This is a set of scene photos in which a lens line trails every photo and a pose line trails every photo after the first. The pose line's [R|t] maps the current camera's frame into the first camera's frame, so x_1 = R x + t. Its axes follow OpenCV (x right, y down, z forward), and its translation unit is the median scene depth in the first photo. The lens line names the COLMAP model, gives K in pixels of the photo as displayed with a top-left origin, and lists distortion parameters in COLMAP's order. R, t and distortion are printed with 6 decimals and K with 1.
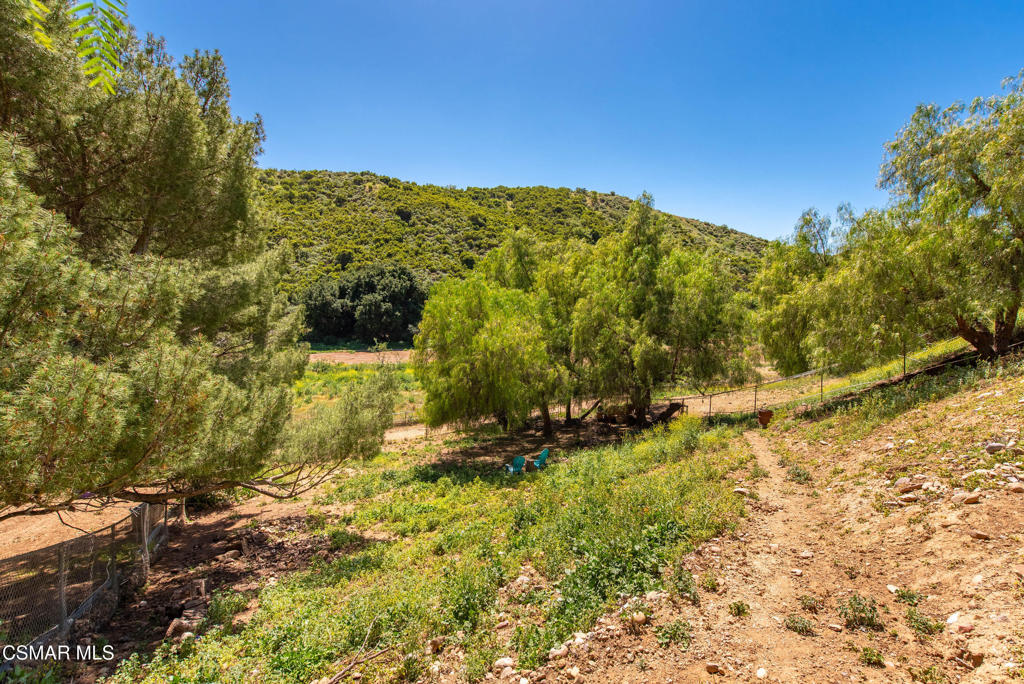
lens RADIAL K [[455.5, 0, 505.0], [0, 455.5, 344.1], [0, 0, 1]] dist [0.005519, -0.002001]
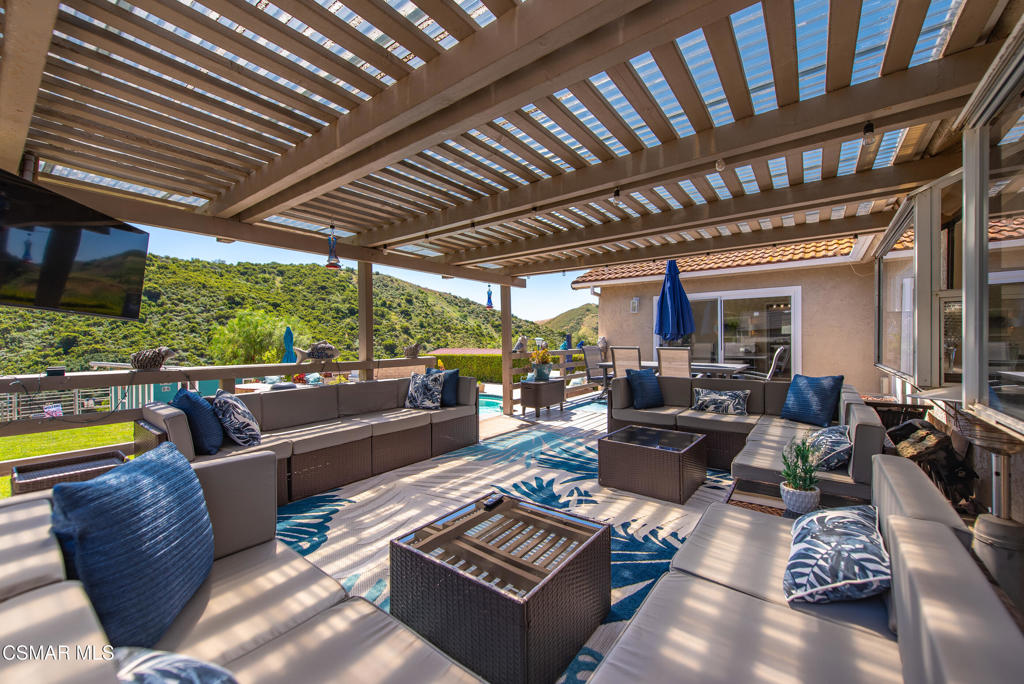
lens RADIAL K [[406.9, 0, 516.4], [0, 406.9, 343.0], [0, 0, 1]] dist [0.009001, -0.003935]
pose [[0.913210, -0.016346, 0.407162, 0.176414], [0.048859, 0.996379, -0.069584, -0.052532], [-0.404550, 0.083439, 0.910701, -0.248968]]
